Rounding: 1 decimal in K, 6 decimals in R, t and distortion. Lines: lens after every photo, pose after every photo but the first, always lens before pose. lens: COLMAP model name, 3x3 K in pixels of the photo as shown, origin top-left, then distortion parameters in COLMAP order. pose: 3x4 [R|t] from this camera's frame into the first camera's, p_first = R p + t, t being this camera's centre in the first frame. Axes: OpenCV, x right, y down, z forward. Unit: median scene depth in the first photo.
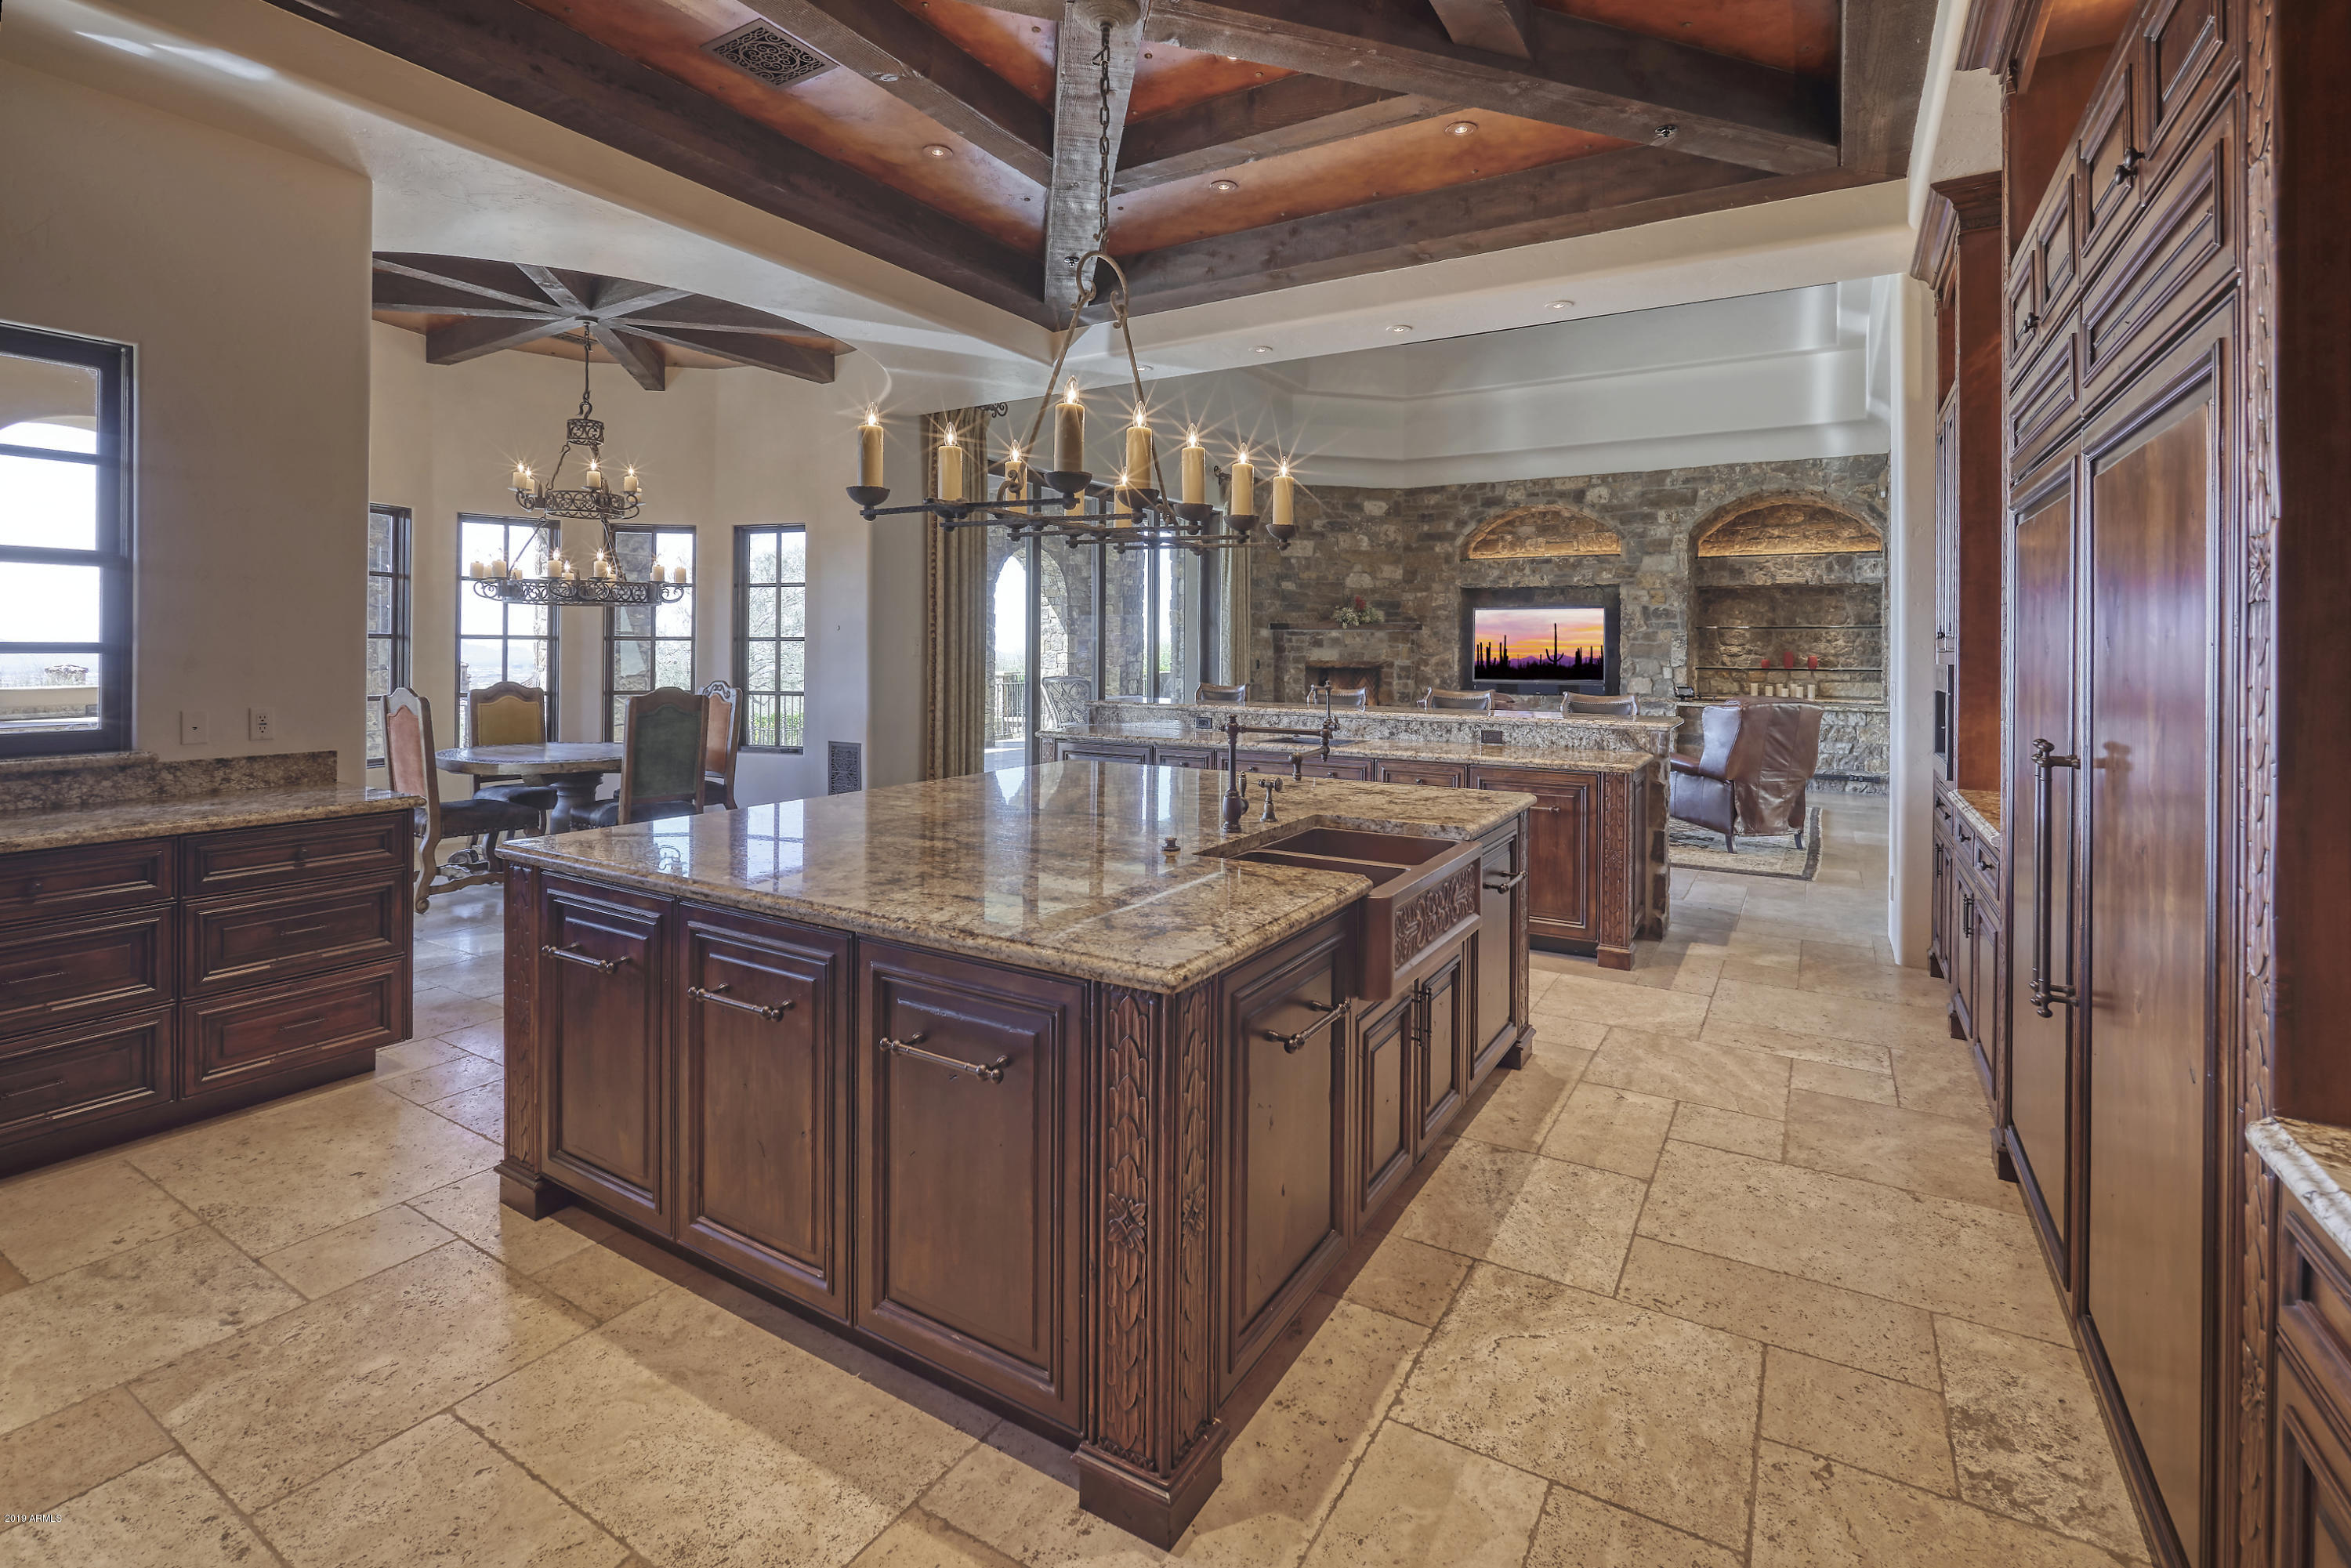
lens RADIAL K [[1079.3, 0, 1176.0], [0, 1079.3, 640.5], [0, 0, 1]] dist [-0.002750, 0.000431]
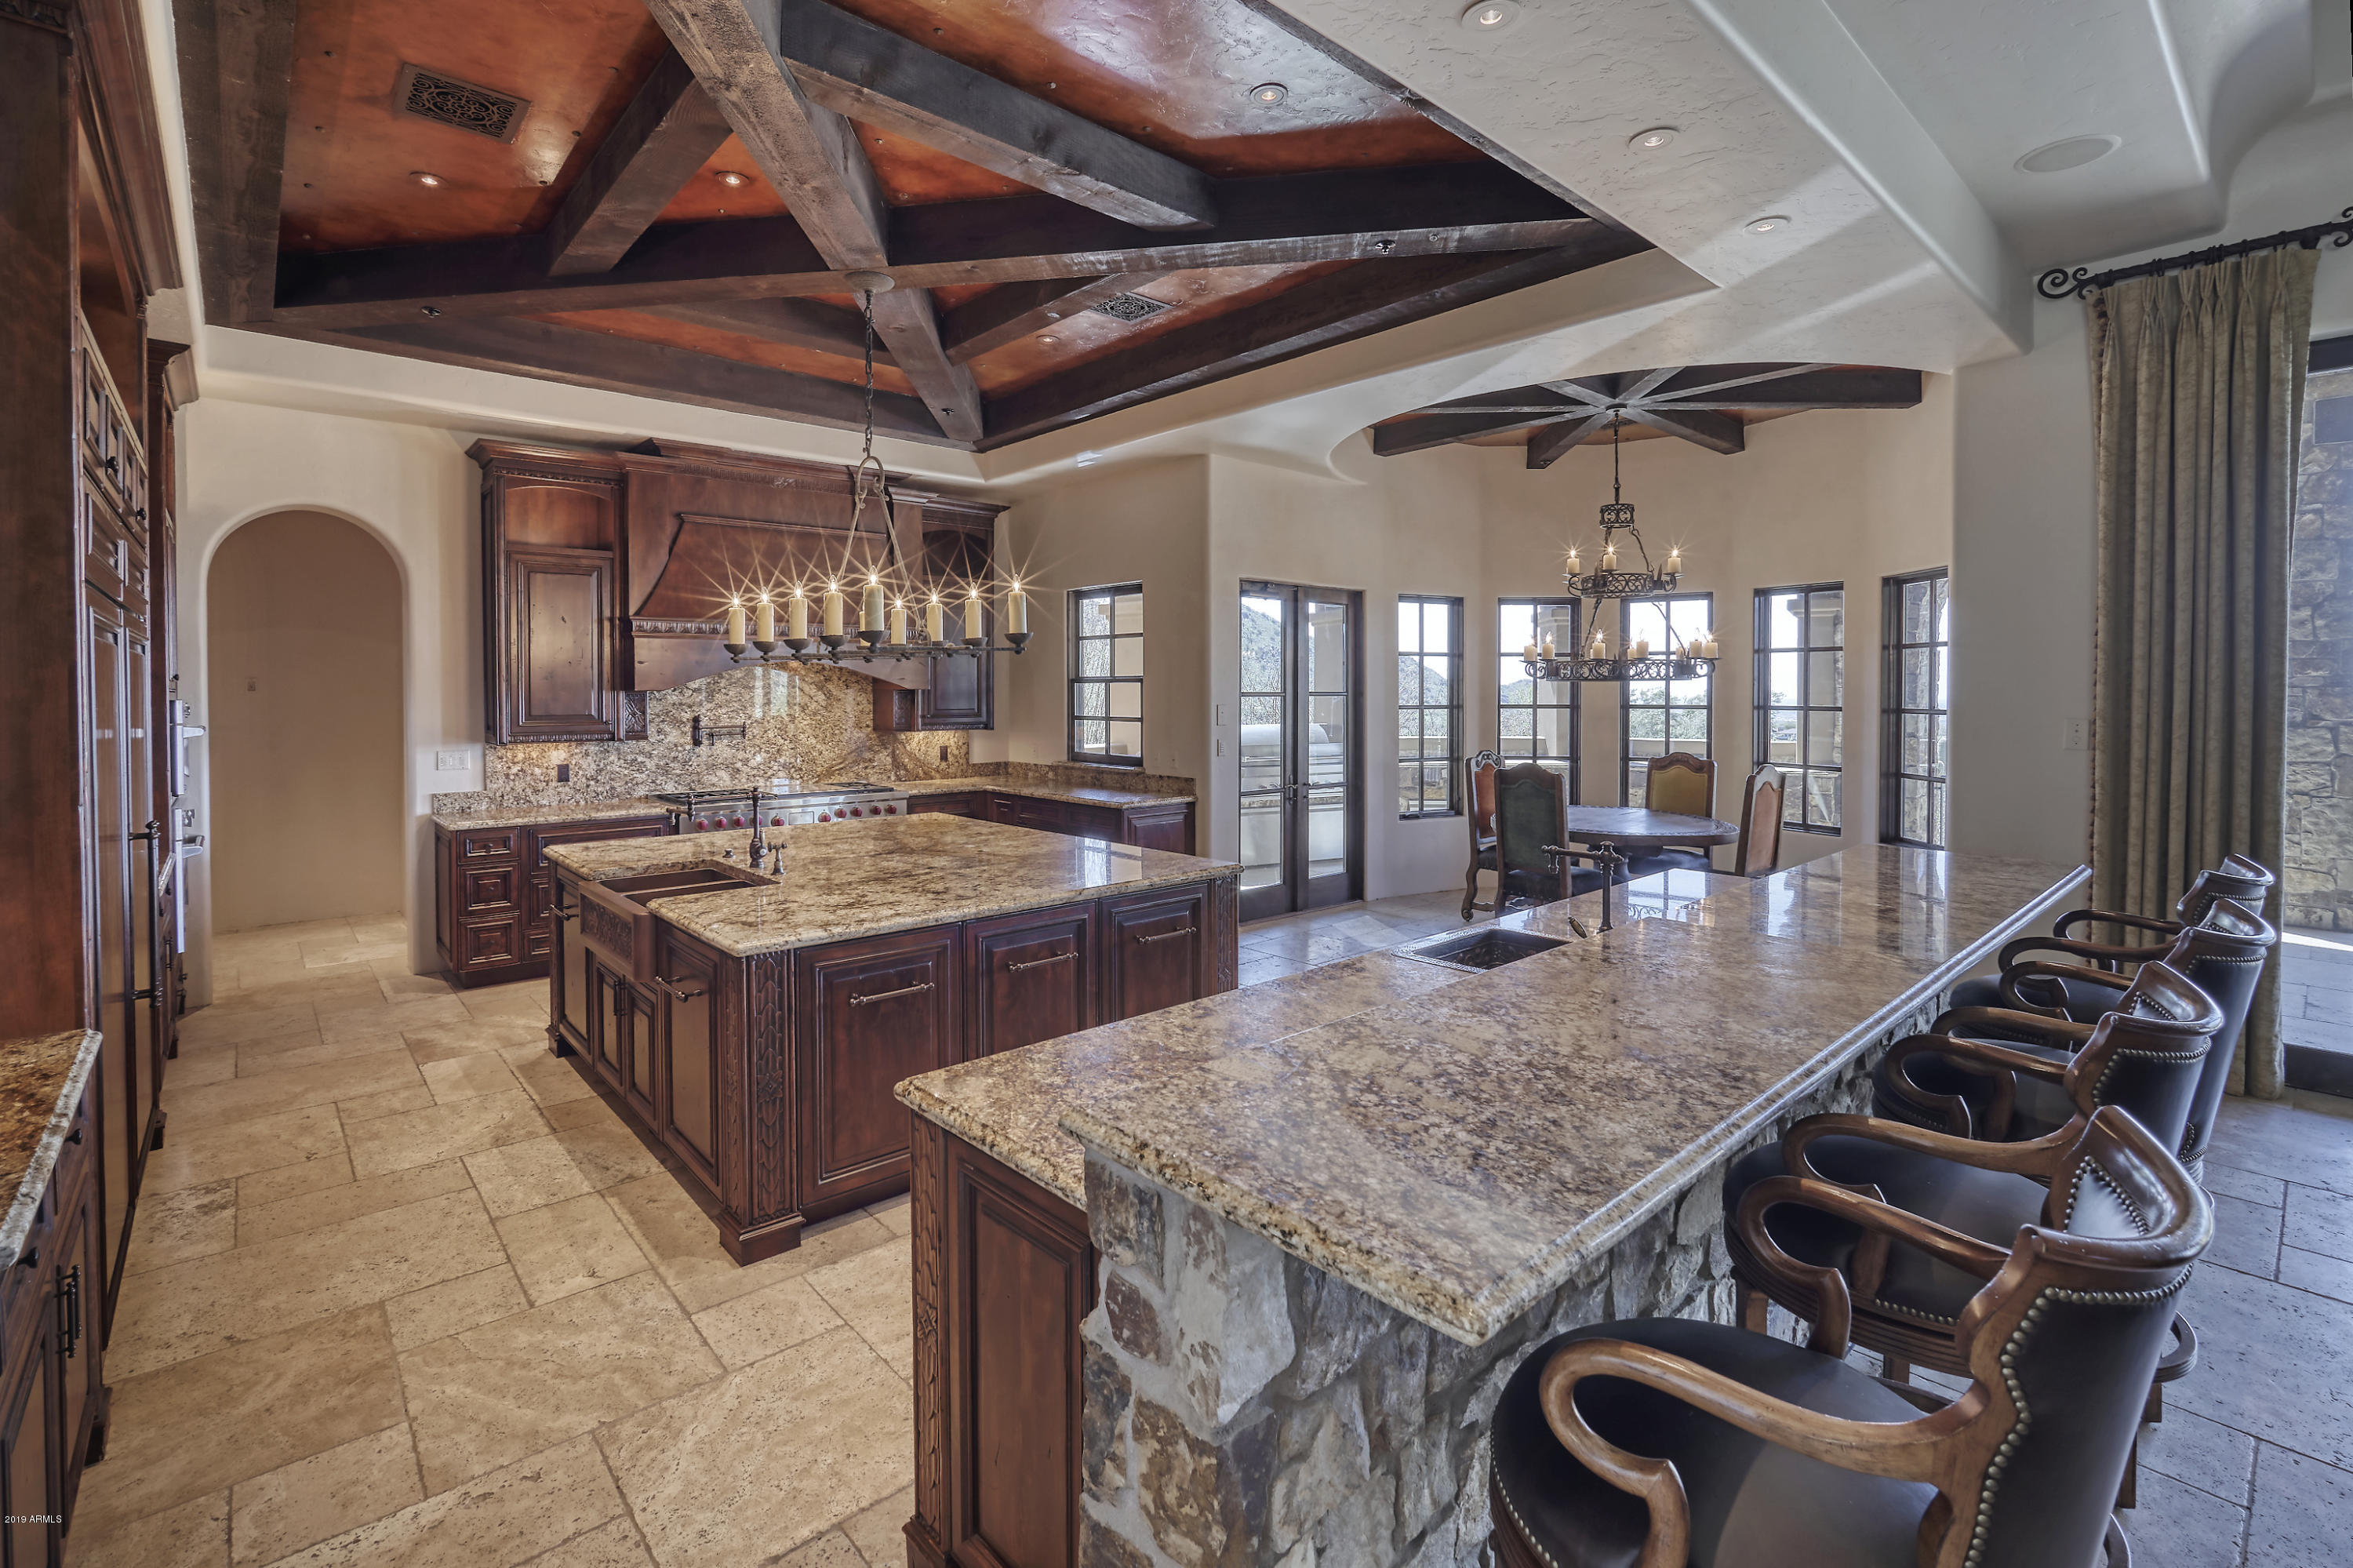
lens RADIAL K [[1060.0, 0, 1169.2], [0, 1060.0, 706.6], [0, 0, 1]] dist [-0.025433, 0.008256]
pose [[-0.298344, 0.011184, -0.954393, 0.282702], [0.005740, 0.999934, 0.009923, -0.011158], [0.954441, -0.002518, -0.298389, 0.446079]]
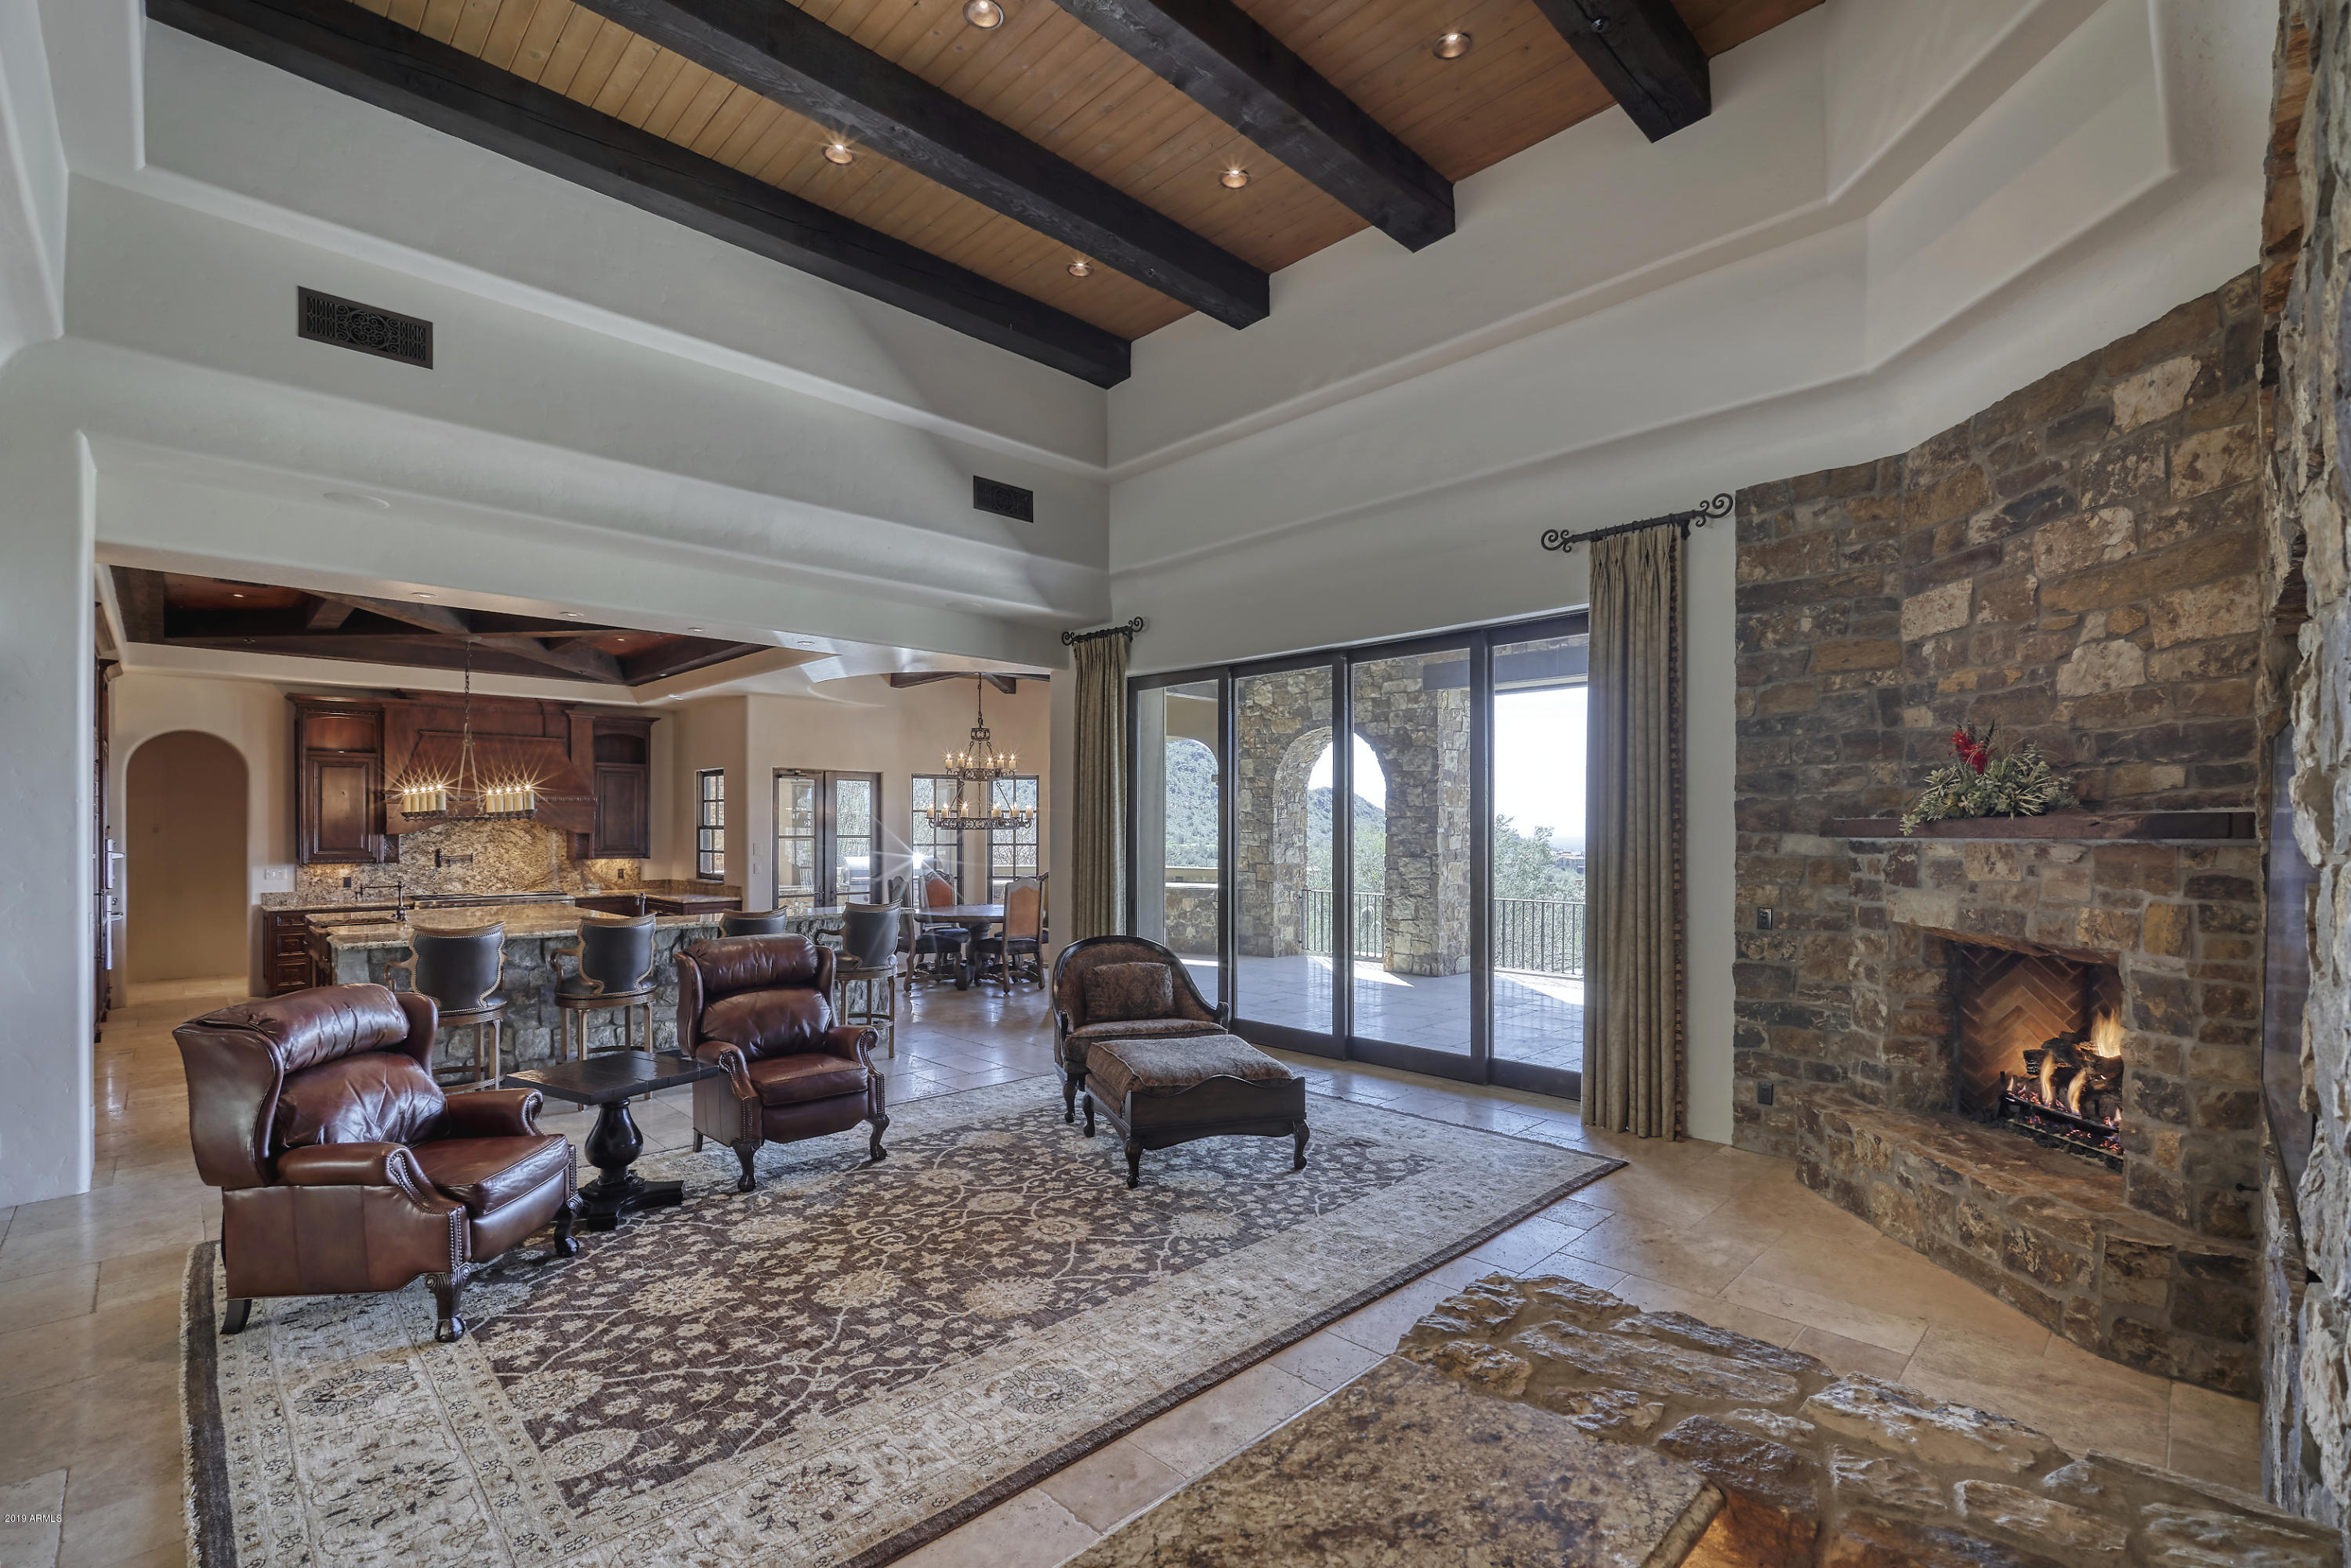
lens RADIAL K [[1035.6, 0, 1187.3], [0, 1035.6, 829.9], [0, 0, 1]] dist [-0.024235, 0.008186]
pose [[-0.241480, -0.004194, -0.970397, 0.531121], [0.003533, 0.999980, -0.005201, -0.011792], [0.970399, -0.004684, -0.241461, 0.881599]]
